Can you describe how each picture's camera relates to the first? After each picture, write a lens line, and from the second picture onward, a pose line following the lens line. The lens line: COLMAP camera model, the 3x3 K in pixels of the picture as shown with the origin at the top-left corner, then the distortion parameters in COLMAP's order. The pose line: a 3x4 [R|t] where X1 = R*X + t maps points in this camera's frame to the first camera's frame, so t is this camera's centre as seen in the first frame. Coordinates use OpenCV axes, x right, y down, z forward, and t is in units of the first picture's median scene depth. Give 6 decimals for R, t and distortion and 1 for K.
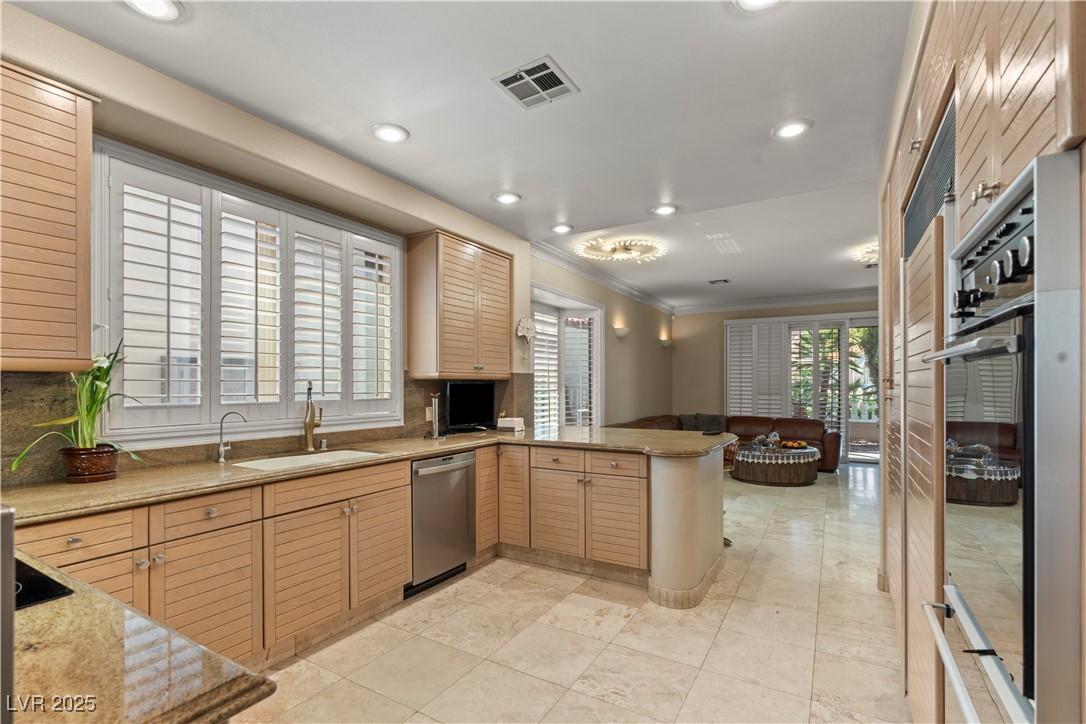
lens RADIAL K [[502.4, 0, 539.6], [0, 502.4, 384.0], [0, 0, 1]] dist [0.000161, 0.000072]
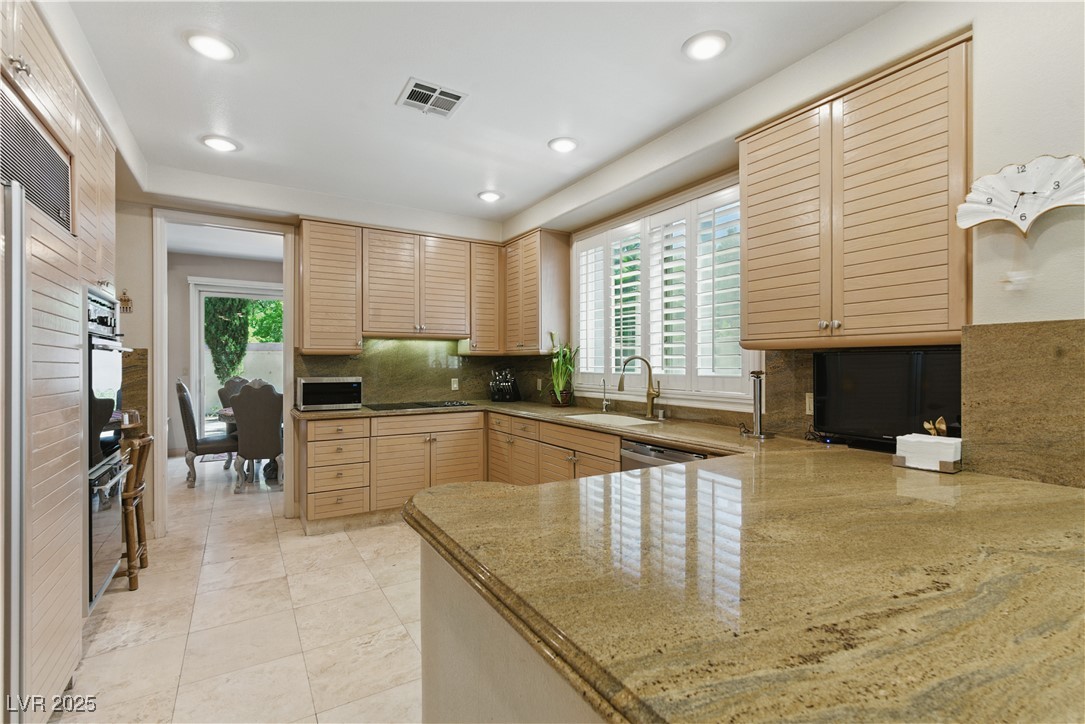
lens RADIAL K [[492.4, 0, 540.3], [0, 492.4, 363.4], [0, 0, 1]] dist [-0.000810, 0.000173]
pose [[-0.470041, 0.001607, -0.882643, 0.423614], [0.003029, 0.999995, 0.000207, 0.005882], [0.882639, -0.002576, -0.470044, 0.847931]]
